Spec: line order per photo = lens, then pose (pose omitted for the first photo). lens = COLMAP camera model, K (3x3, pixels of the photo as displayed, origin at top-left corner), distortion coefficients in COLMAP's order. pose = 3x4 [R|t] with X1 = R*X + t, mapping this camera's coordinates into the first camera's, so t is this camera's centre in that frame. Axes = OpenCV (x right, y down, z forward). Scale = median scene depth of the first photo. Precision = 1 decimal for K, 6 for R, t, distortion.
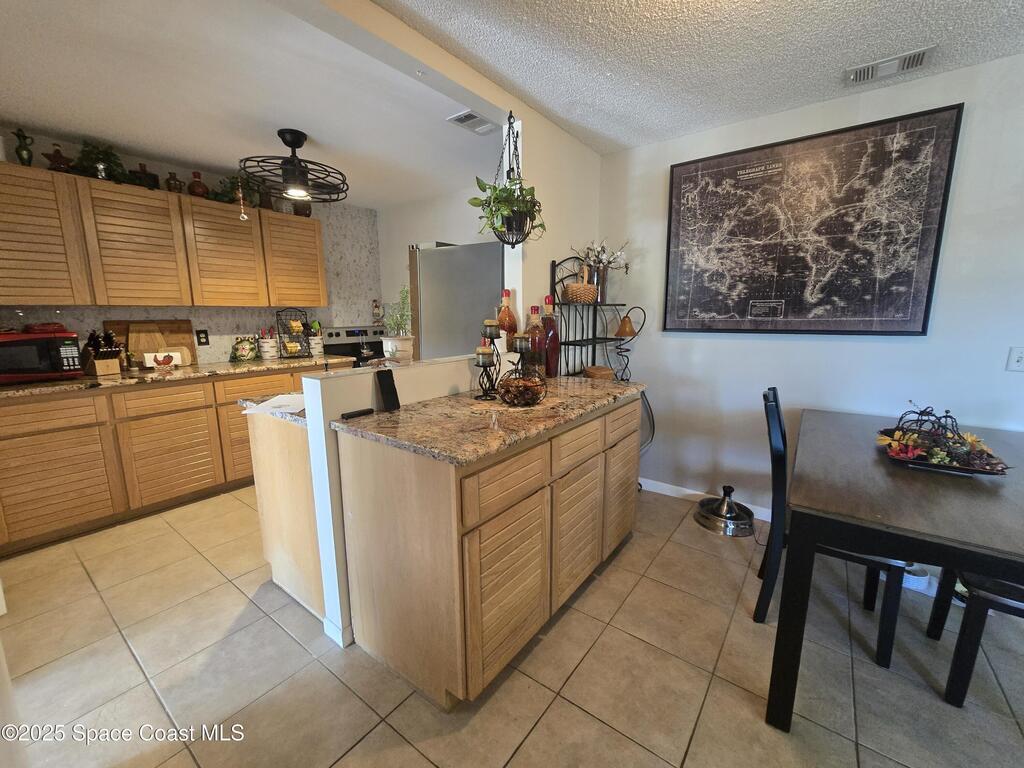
lens RADIAL K [[420.6, 0, 507.8], [0, 420.6, 384.5], [0, 0, 1]] dist [-0.004714, -0.001680]
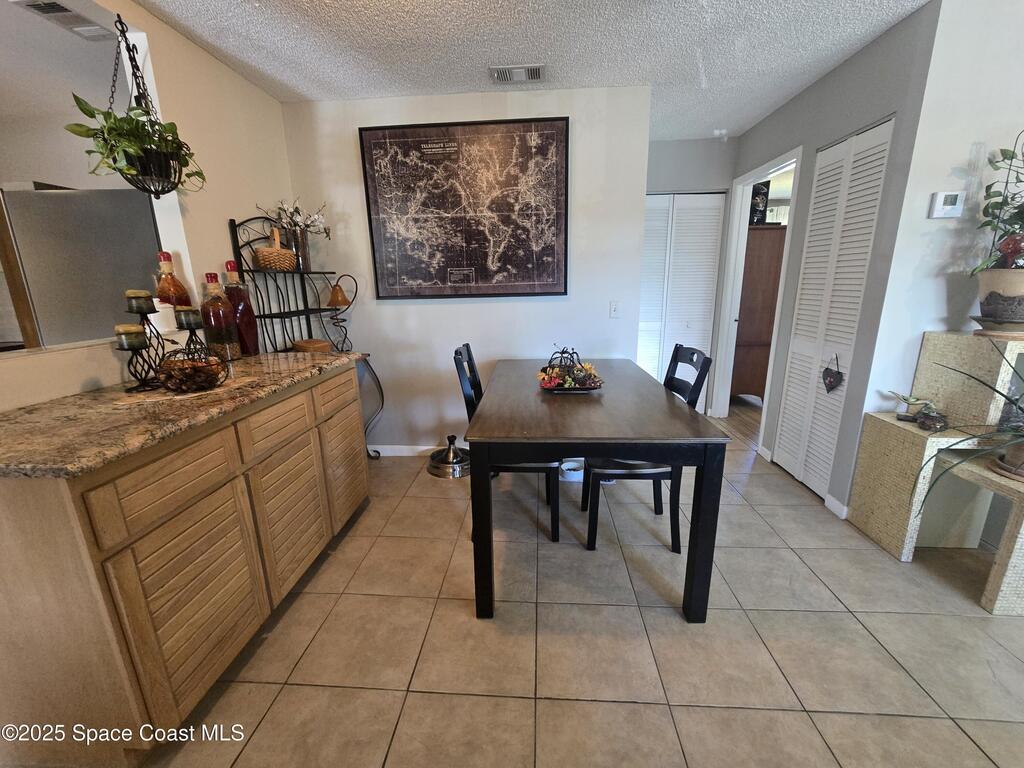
lens RADIAL K [[420.6, 0, 512.3], [0, 420.6, 386.6], [0, 0, 1]] dist [-0.004714, -0.001680]
pose [[0.831787, -0.143200, 0.536306, 0.097087], [0.105934, 0.989346, 0.099867, 0.021241], [-0.544893, -0.026255, 0.838094, -0.043729]]
